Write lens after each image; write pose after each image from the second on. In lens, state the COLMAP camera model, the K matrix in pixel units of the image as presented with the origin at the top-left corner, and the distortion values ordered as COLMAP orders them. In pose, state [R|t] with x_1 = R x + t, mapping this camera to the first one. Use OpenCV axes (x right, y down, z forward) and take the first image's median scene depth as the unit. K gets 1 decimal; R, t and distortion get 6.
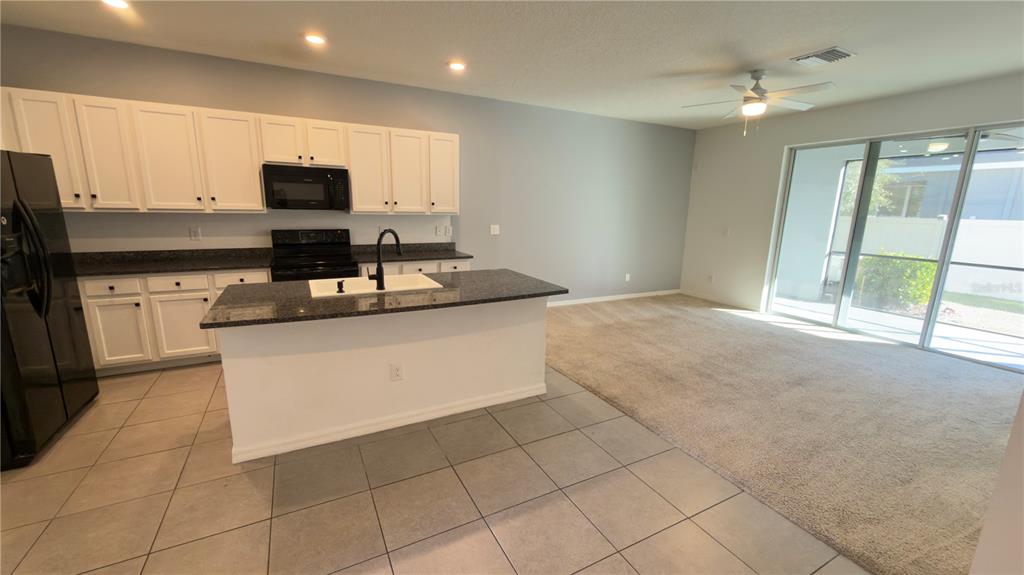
lens RADIAL K [[408.5, 0, 515.8], [0, 408.5, 290.2], [0, 0, 1]] dist [0.001865, 0.000956]
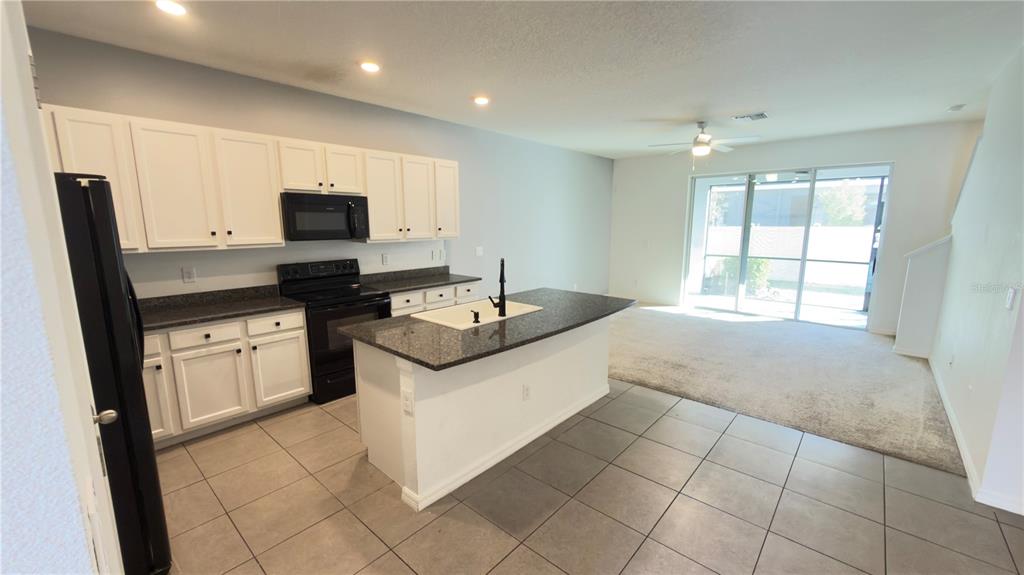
lens RADIAL K [[408.5, 0, 518.3], [0, 408.5, 289.5], [0, 0, 1]] dist [0.001865, 0.000956]
pose [[0.935785, -0.079462, 0.343499, -0.416688], [0.090800, 0.995724, -0.017020, -0.031355], [-0.340678, 0.047117, 0.938999, -0.003766]]
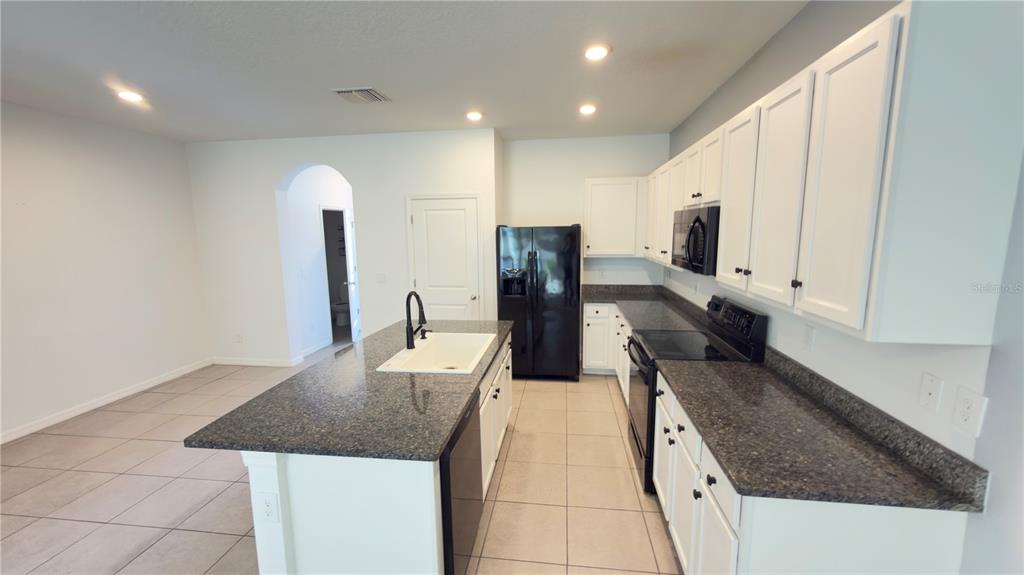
lens RADIAL K [[408.5, 0, 515.7], [0, 408.5, 287.3], [0, 0, 1]] dist [0.001865, 0.000956]
pose [[-0.579969, 0.099232, -0.808572, 0.202266], [-0.164664, 0.957785, 0.235654, -0.271891], [0.797823, 0.269815, -0.539146, 1.096032]]
